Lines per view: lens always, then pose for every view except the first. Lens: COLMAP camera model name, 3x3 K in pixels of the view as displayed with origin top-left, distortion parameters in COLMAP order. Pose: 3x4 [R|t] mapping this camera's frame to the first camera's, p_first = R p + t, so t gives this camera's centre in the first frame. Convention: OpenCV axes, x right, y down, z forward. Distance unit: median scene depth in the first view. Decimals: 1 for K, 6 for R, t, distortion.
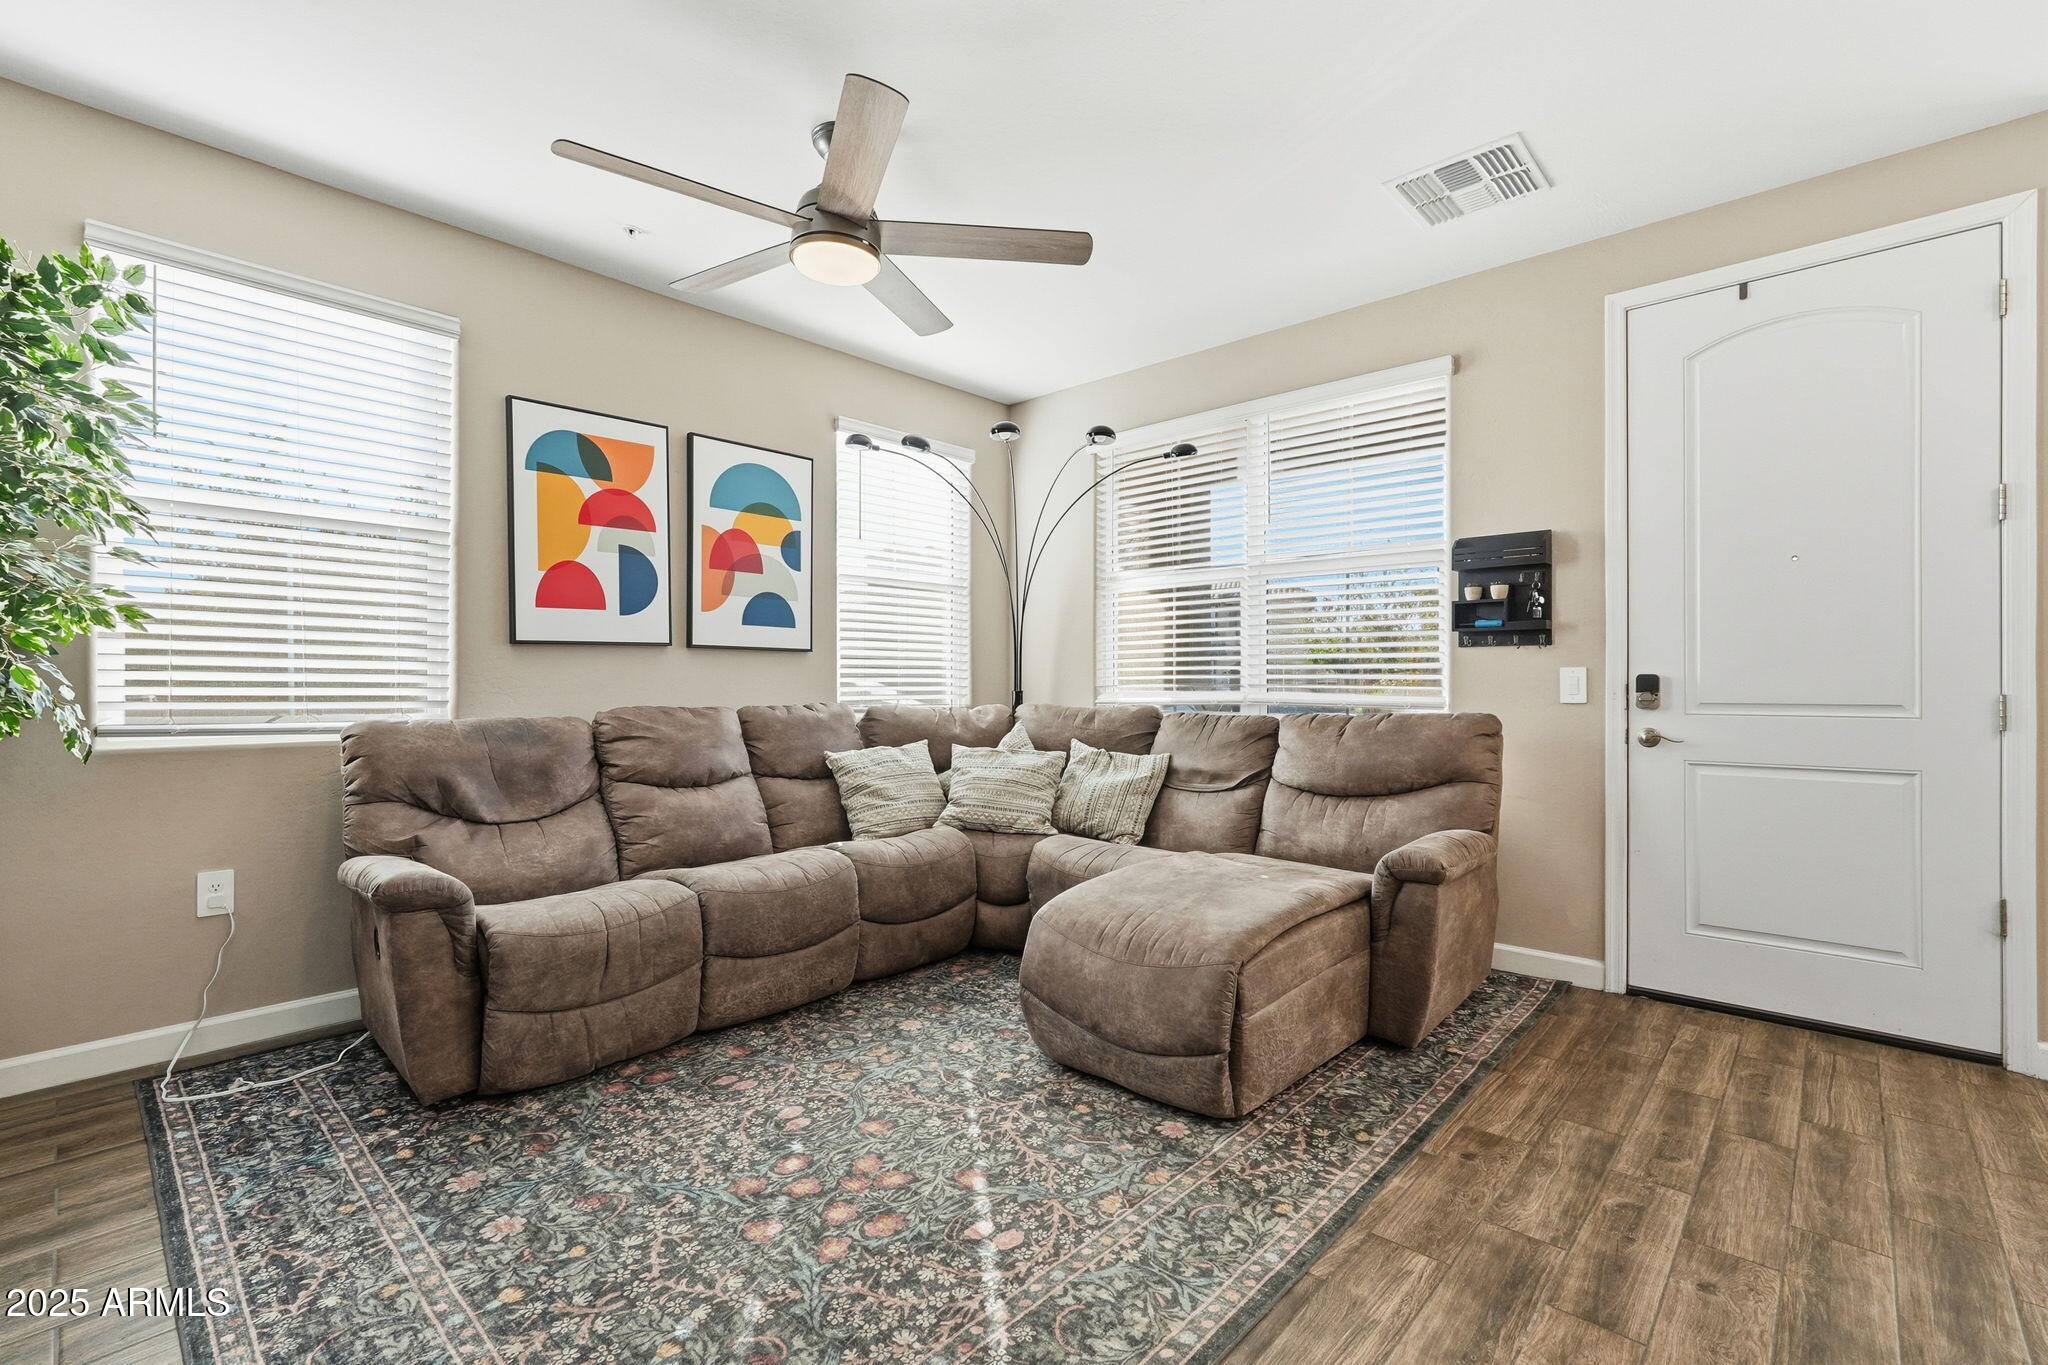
lens RADIAL K [[899.7, 0, 1027.7], [0, 899.7, 685.0], [0, 0, 1]] dist [-0.015401, 0.007135]
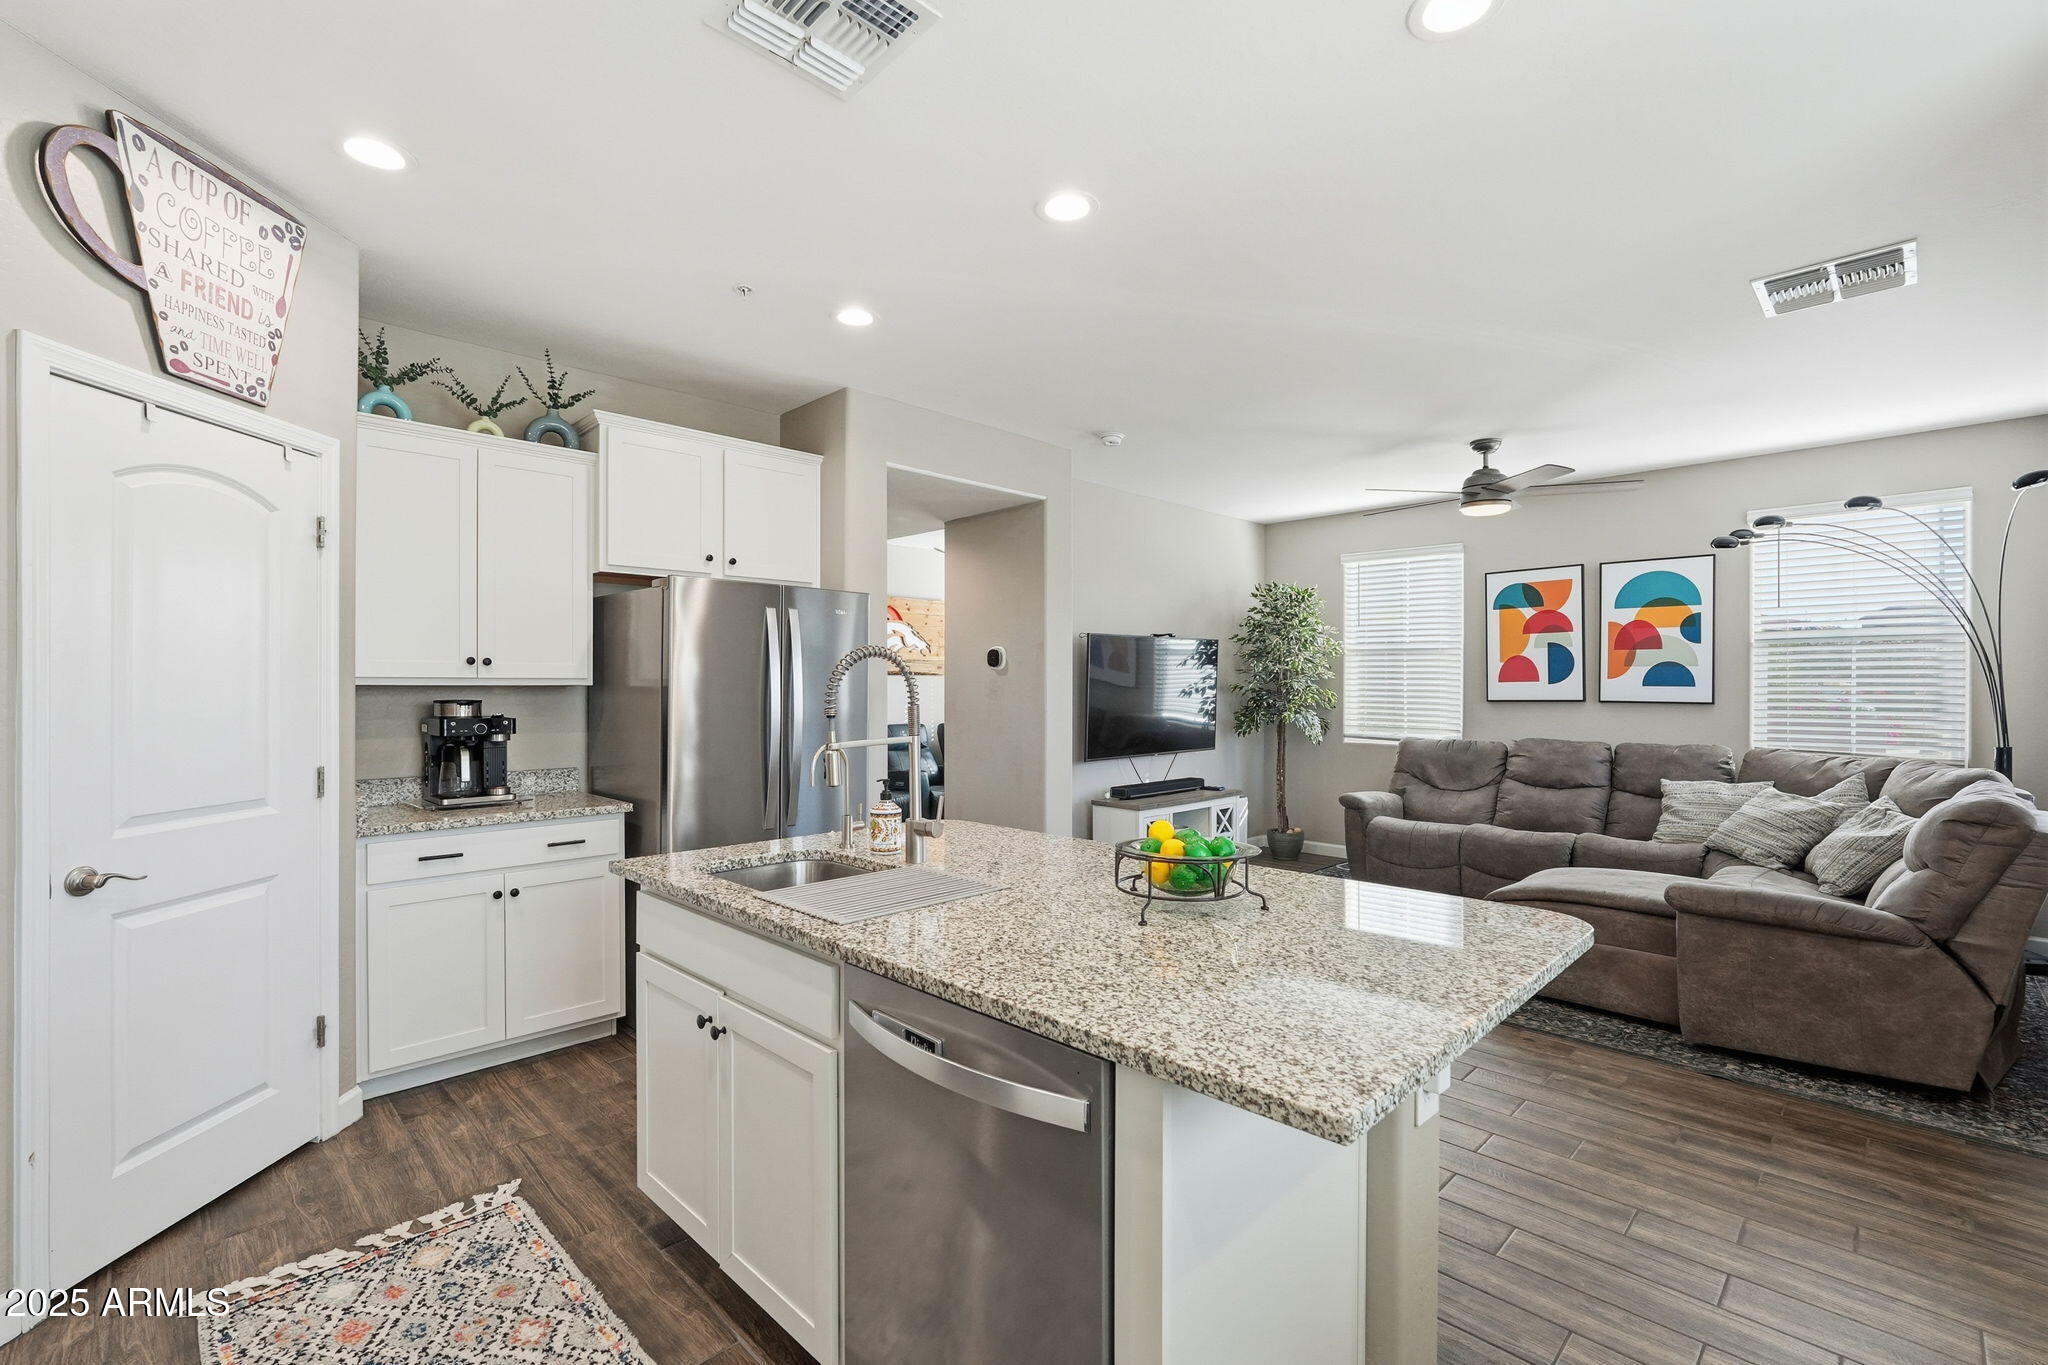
lens RADIAL K [[899.7, 0, 1026.5], [0, 899.7, 687.4], [0, 0, 1]] dist [-0.015401, 0.007135]
pose [[-0.044277, -0.000090, -0.999019, 1.478121], [-0.006299, 0.999980, 0.000189, -0.075612], [0.998999, 0.006302, -0.044277, 0.102530]]
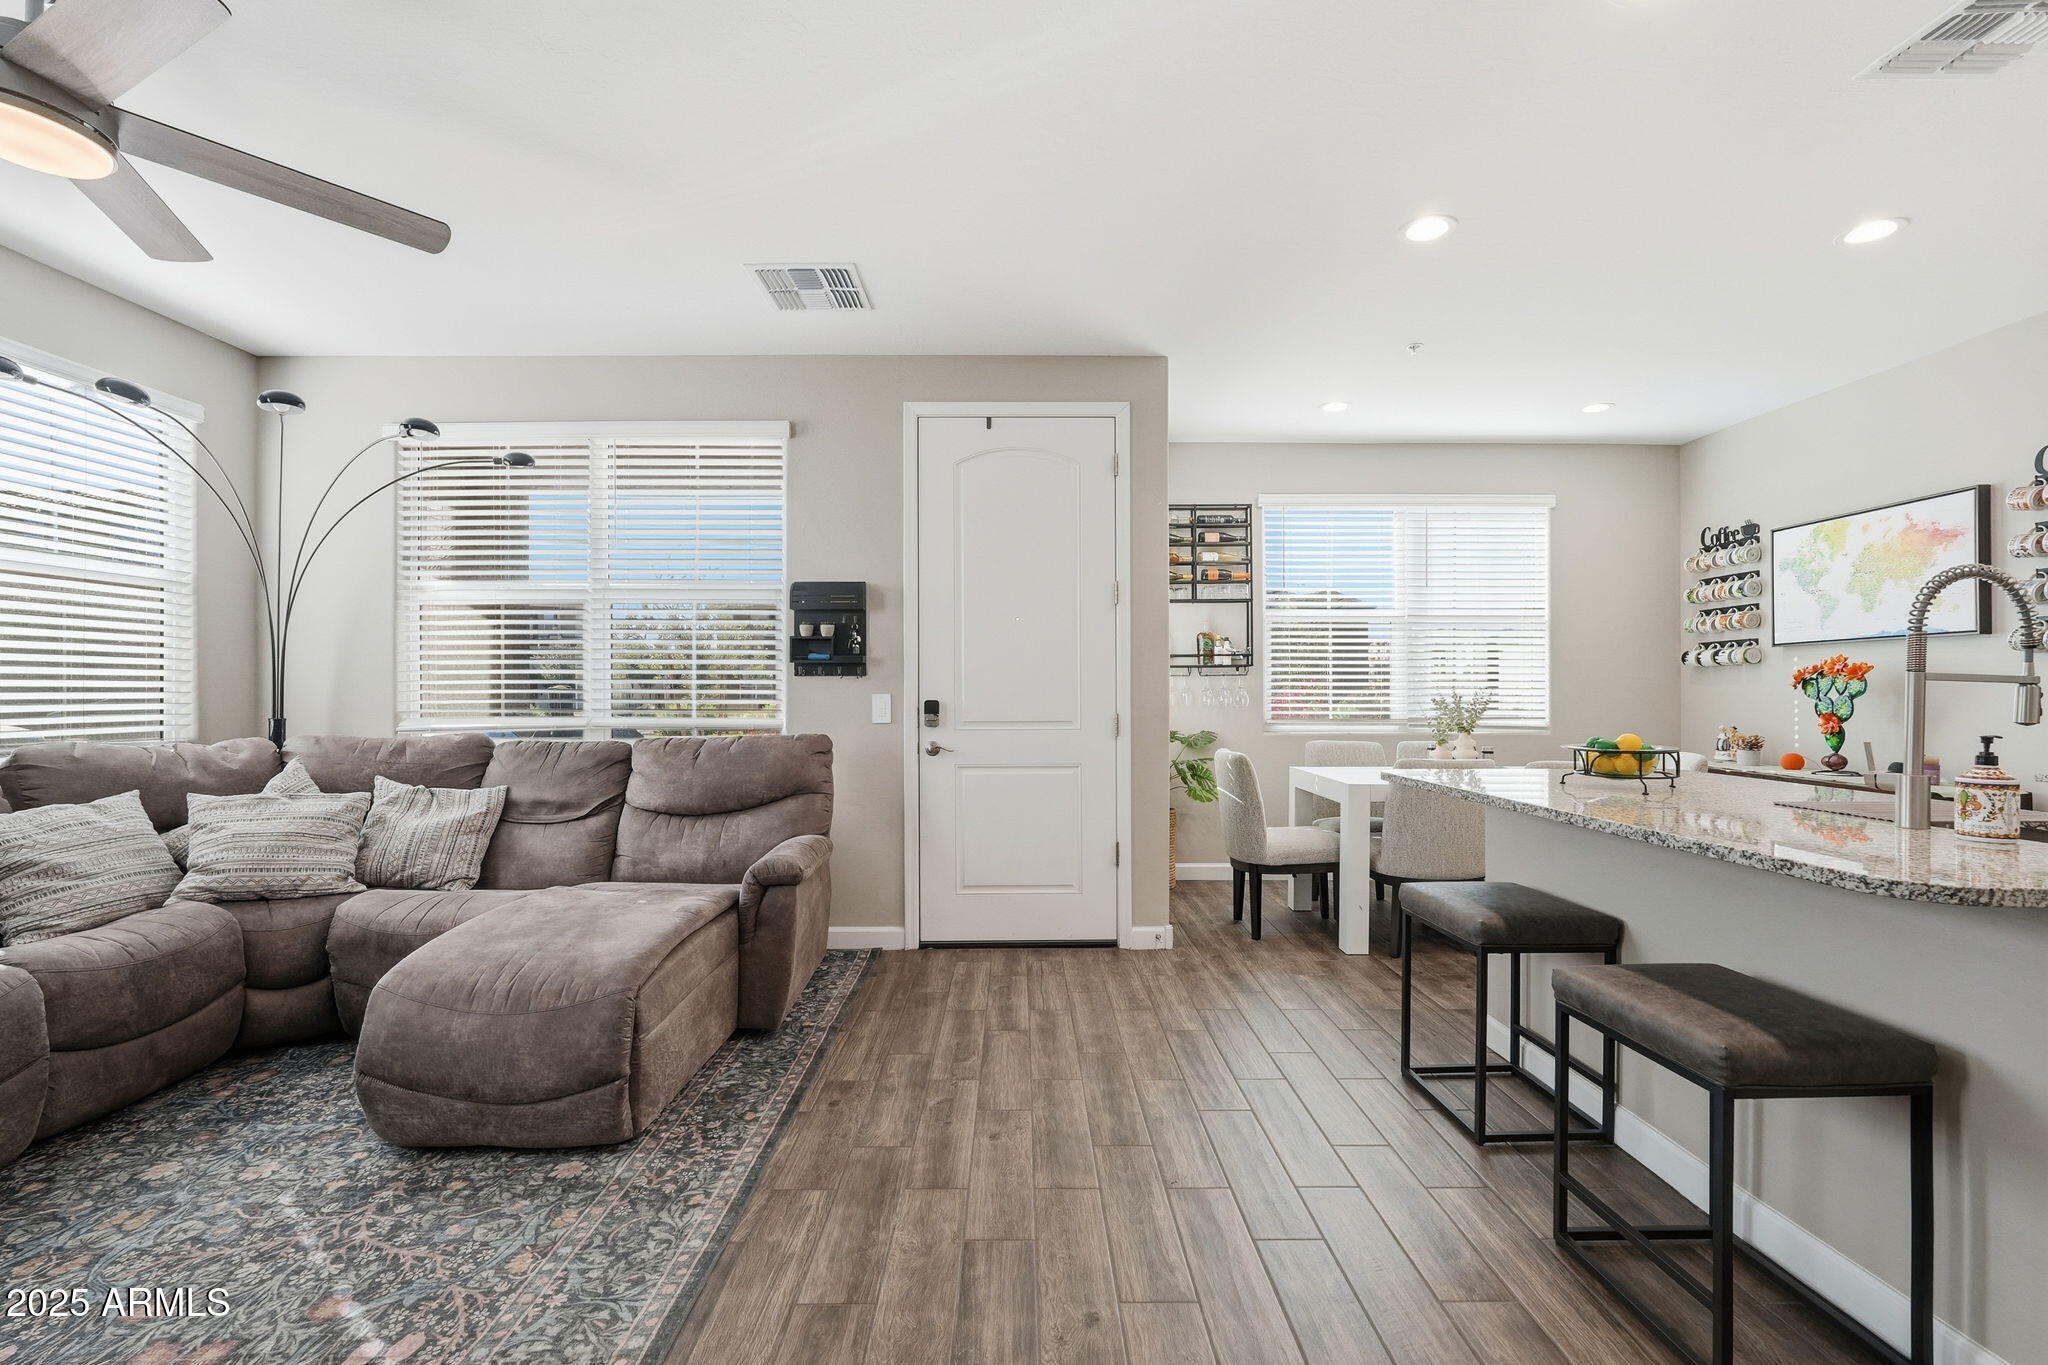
lens RADIAL K [[899.7, 0, 1022.3], [0, 899.7, 690.8], [0, 0, 1]] dist [-0.015401, 0.007135]
pose [[0.732155, -0.001820, 0.681136, -0.104498], [0.003003, 0.999995, -0.000556, -0.024600], [-0.681132, 0.002452, 0.732157, -0.050919]]
